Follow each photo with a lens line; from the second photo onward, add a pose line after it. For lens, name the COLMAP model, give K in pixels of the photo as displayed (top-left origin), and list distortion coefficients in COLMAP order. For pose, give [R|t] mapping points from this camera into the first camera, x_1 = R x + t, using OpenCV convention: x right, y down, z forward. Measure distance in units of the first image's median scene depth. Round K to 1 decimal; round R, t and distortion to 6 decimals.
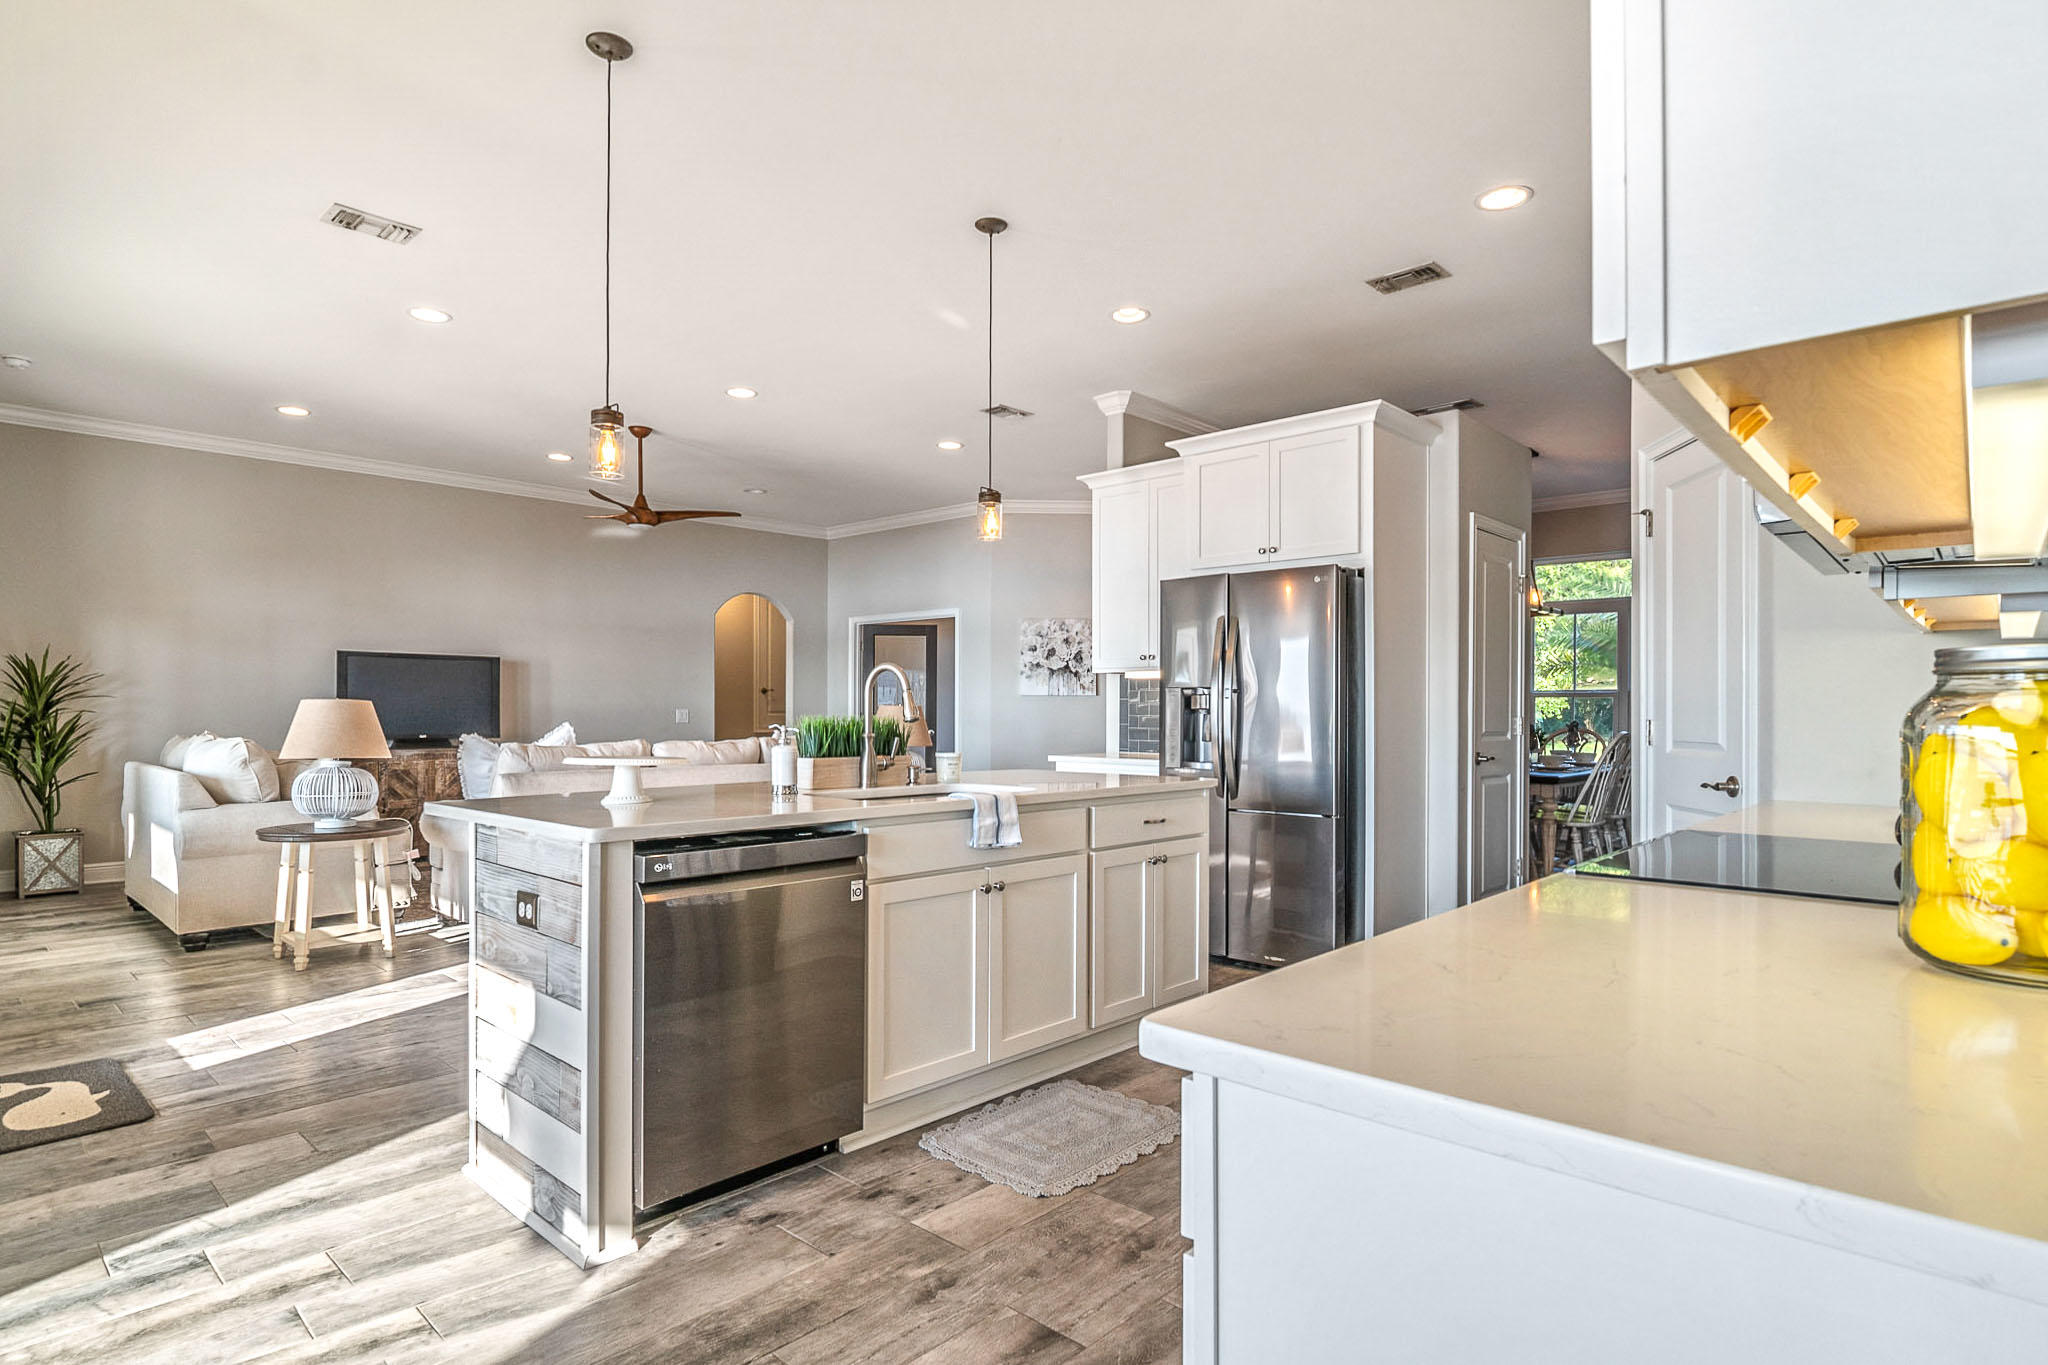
lens RADIAL K [[1045.6, 0, 1020.9], [0, 1045.6, 702.9], [0, 0, 1]] dist [-0.001194, 0.000396]
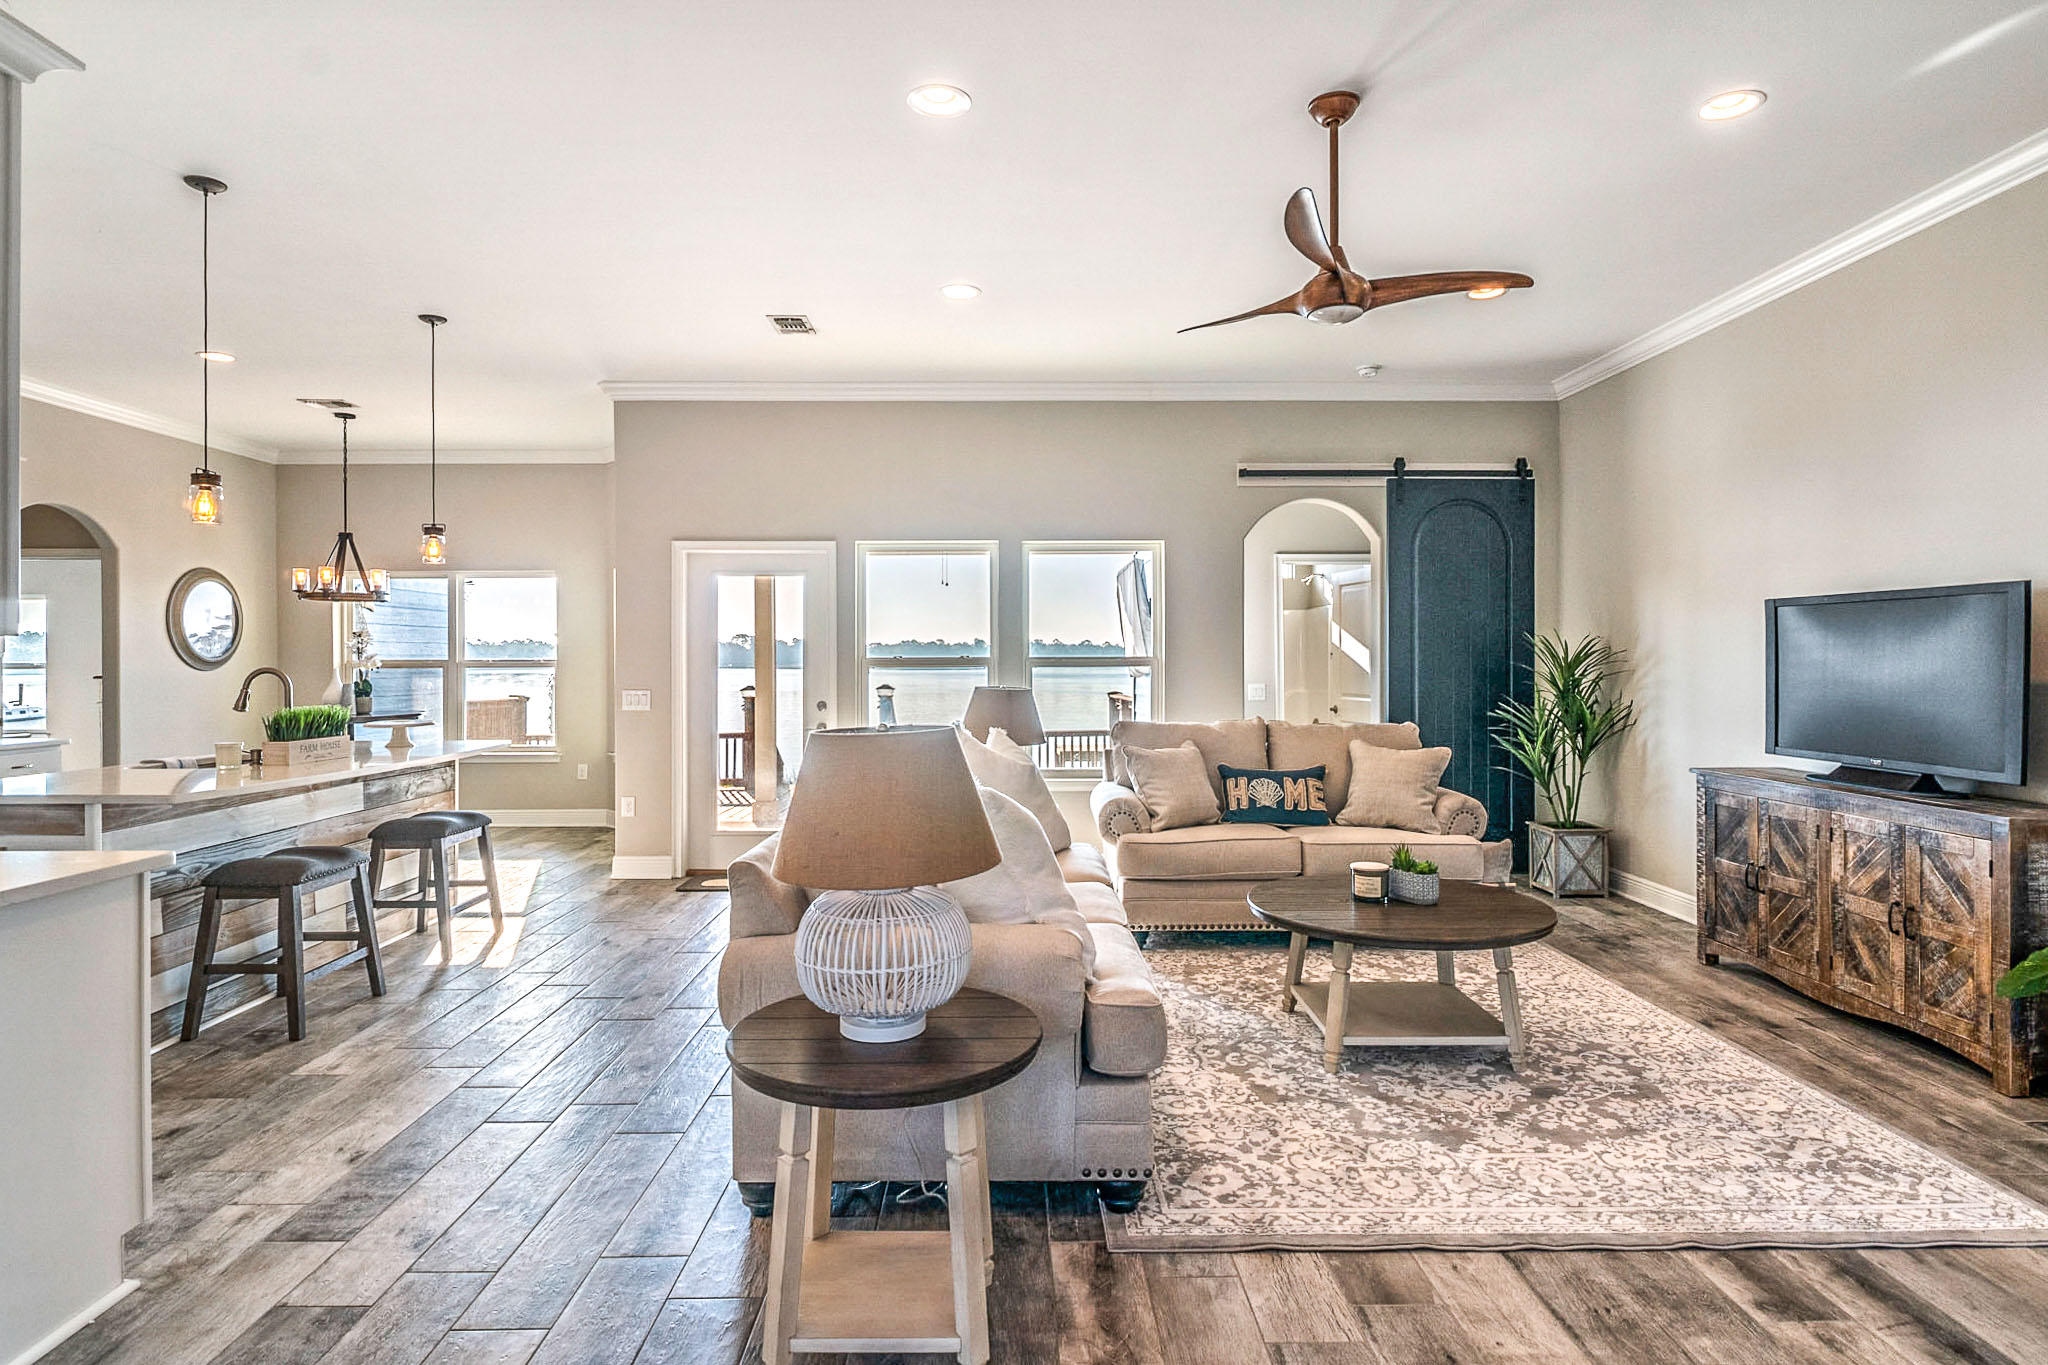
lens RADIAL K [[1090.2, 0, 1019.9], [0, 1090.2, 661.2], [0, 0, 1]] dist [-0.003350, -0.000922]
pose [[-0.724150, -0.000728, -0.689642, 0.055181], [0.003177, 0.999985, -0.004391, -0.012964], [0.689635, -0.005371, -0.724137, 1.068736]]
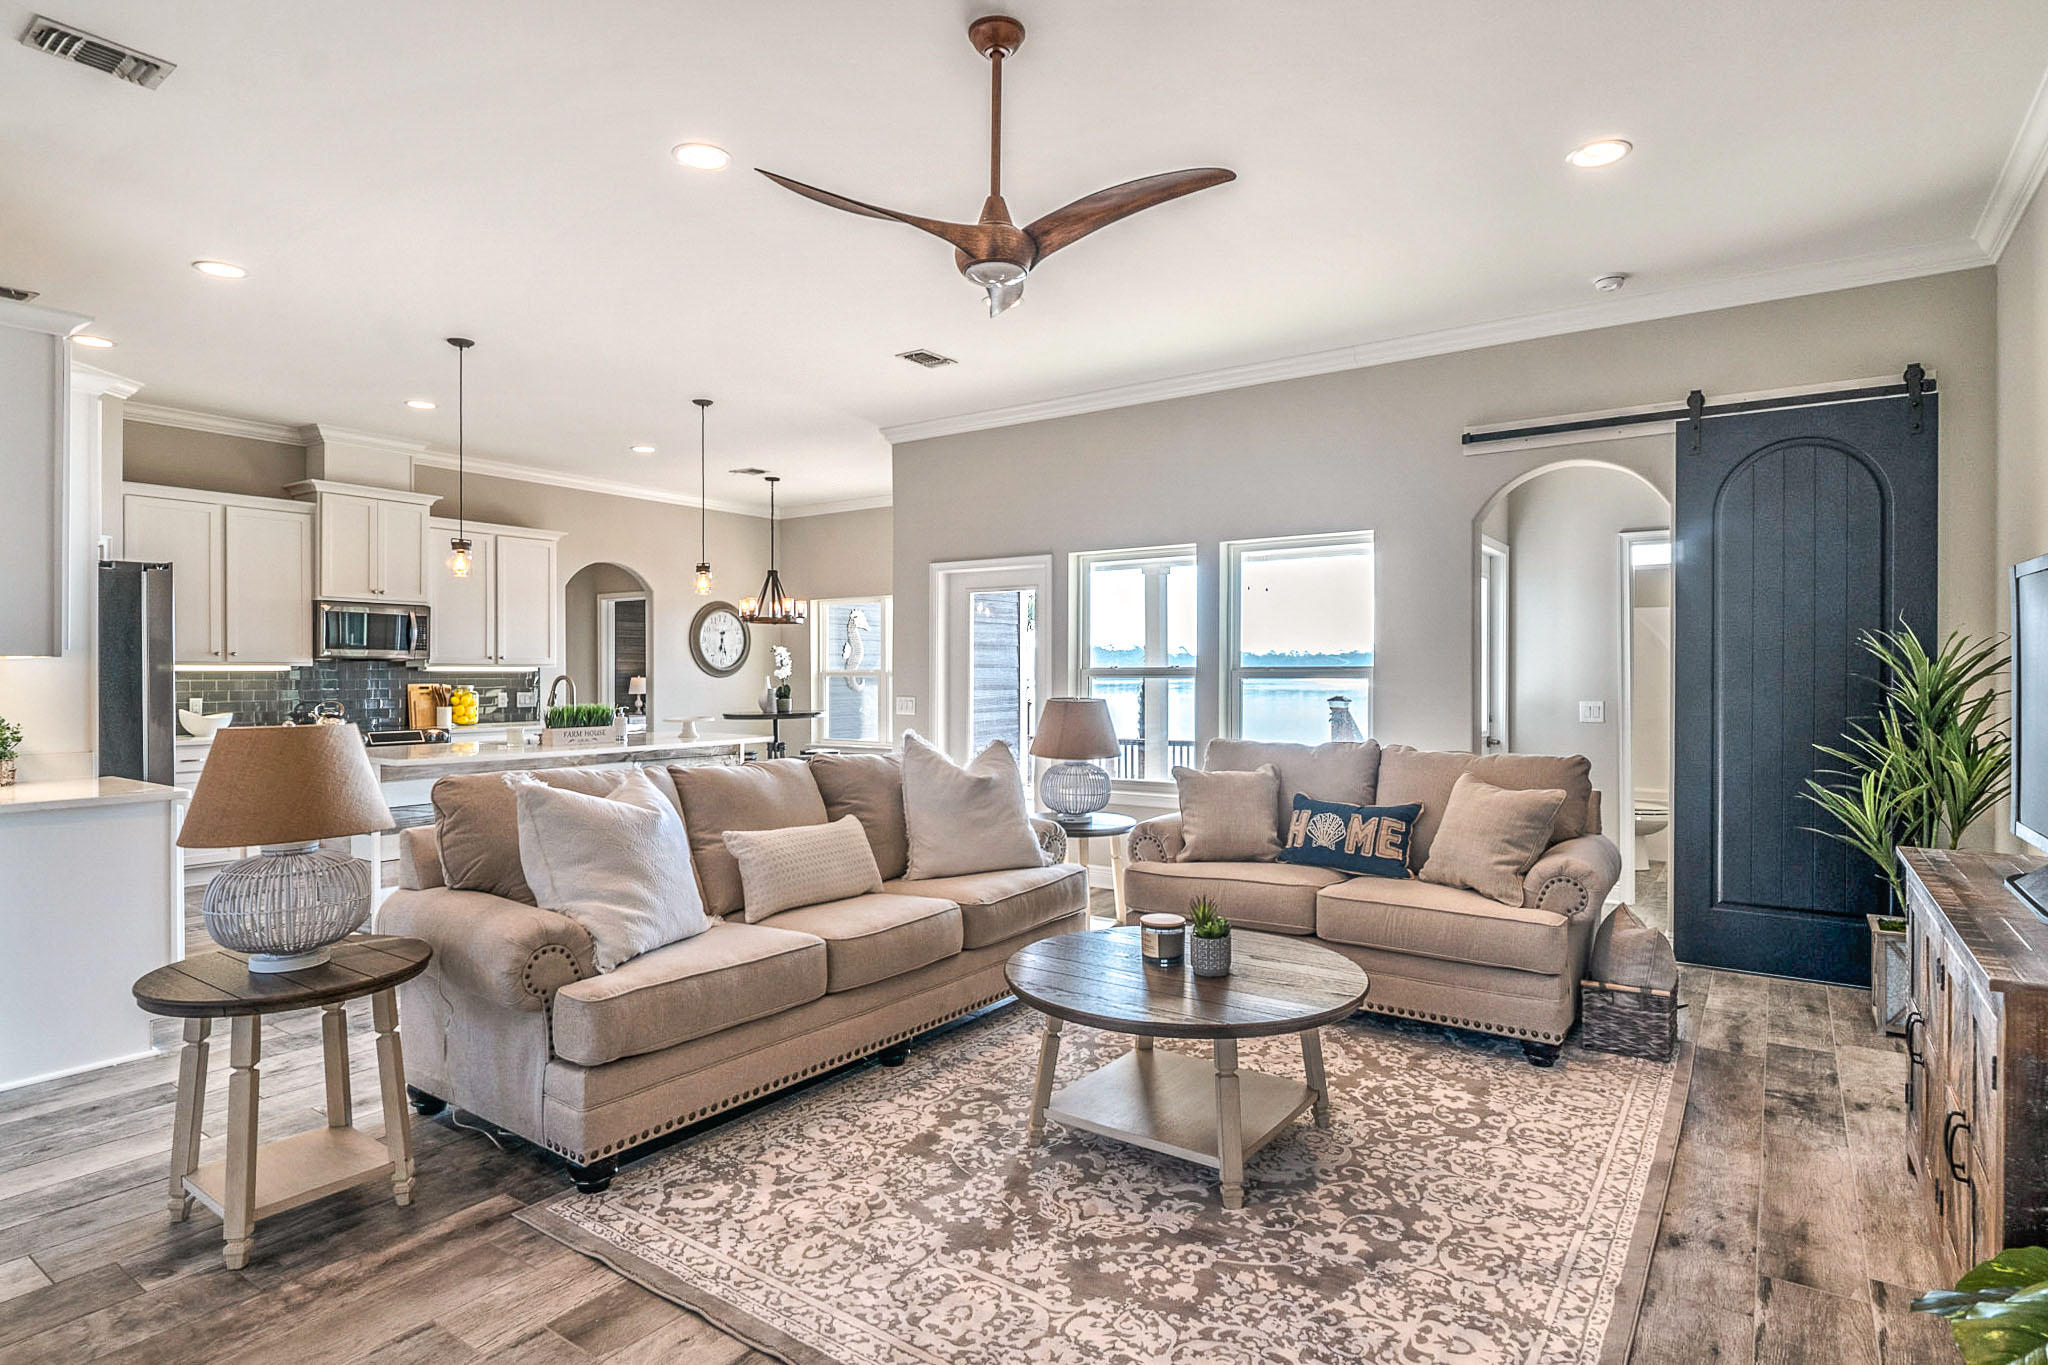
lens RADIAL K [[1084.9, 0, 1020.0], [0, 1084.9, 673.9], [0, 0, 1]] dist [-0.003114, -0.001176]
pose [[-0.991193, -0.001355, -0.132417, -0.272329], [-0.001046, 0.999997, -0.002398, -0.012934], [0.132419, -0.002238, -0.991191, 1.207628]]
